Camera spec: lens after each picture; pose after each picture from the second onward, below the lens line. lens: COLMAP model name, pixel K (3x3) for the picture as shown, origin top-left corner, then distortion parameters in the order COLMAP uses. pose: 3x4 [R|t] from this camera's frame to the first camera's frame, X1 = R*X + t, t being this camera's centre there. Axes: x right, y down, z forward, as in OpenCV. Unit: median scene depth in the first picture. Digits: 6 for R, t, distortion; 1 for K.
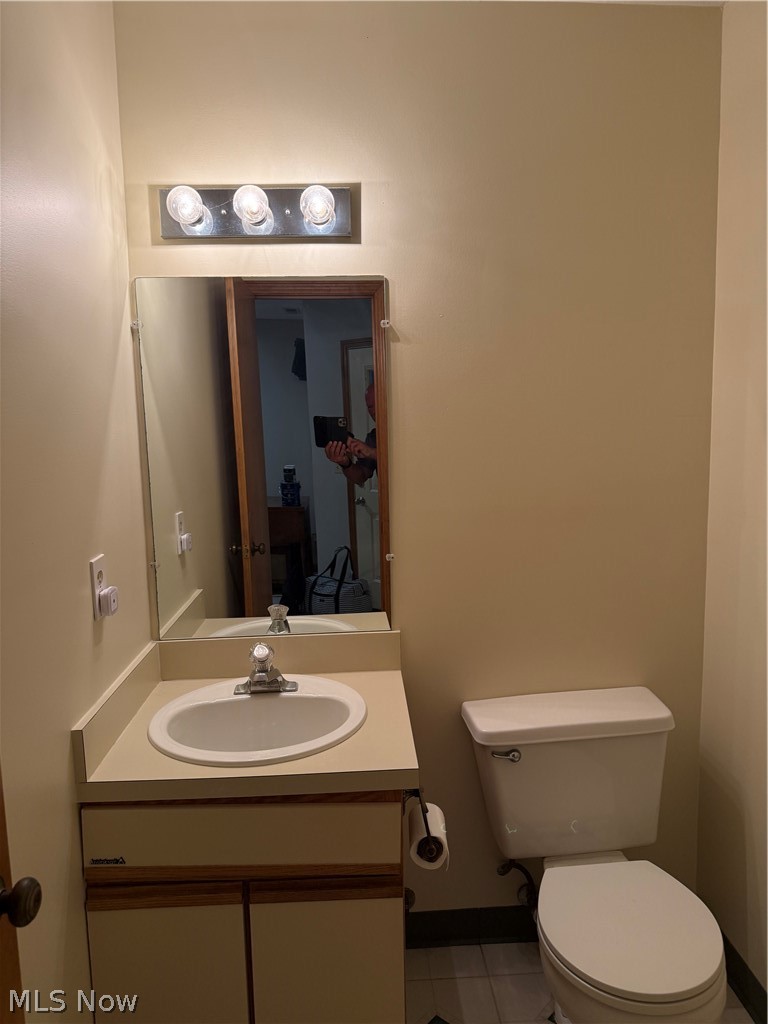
lens RADIAL K [[793.0, 0, 384.0], [0, 793.0, 512.0], [0, 0, 1]] dist [0.003790, -0.000555]
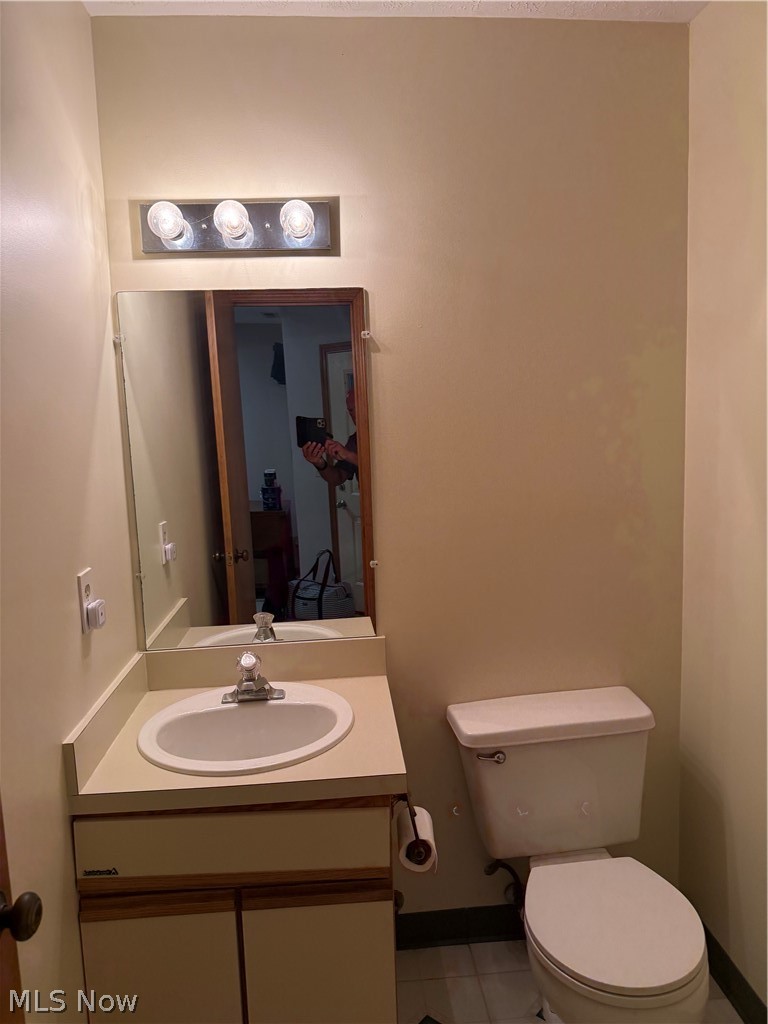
lens RADIAL K [[793.0, 0, 384.0], [0, 793.0, 512.0], [0, 0, 1]] dist [0.003790, -0.000555]
pose [[0.999579, -0.016162, 0.024101, -0.003200], [0.016198, 0.999868, -0.001303, -0.009078], [-0.024076, 0.001693, 0.999709, -0.015165]]
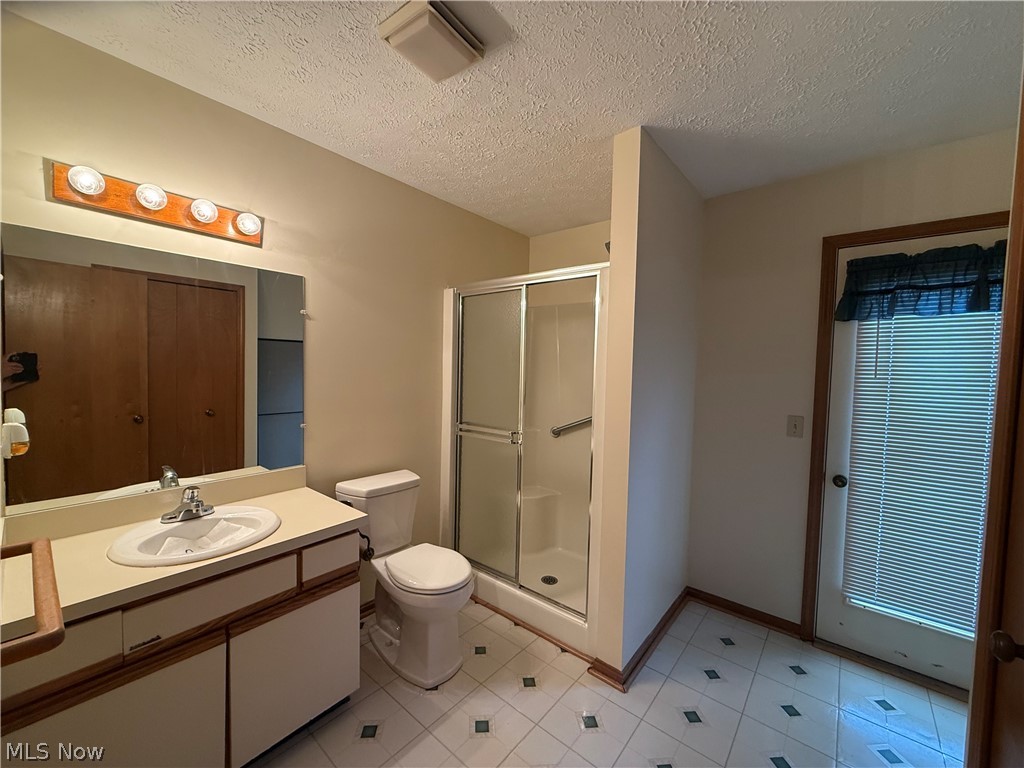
lens RADIAL K [[410.9, 0, 512.0], [0, 410.9, 384.0], [0, 0, 1]] dist [0.000205, 0.000028]
pose [[0.657330, 0.005390, 0.753584, -0.364849], [0.020243, 0.999487, -0.024807, -0.004315], [-0.753331, 0.031561, 0.656884, -0.019211]]
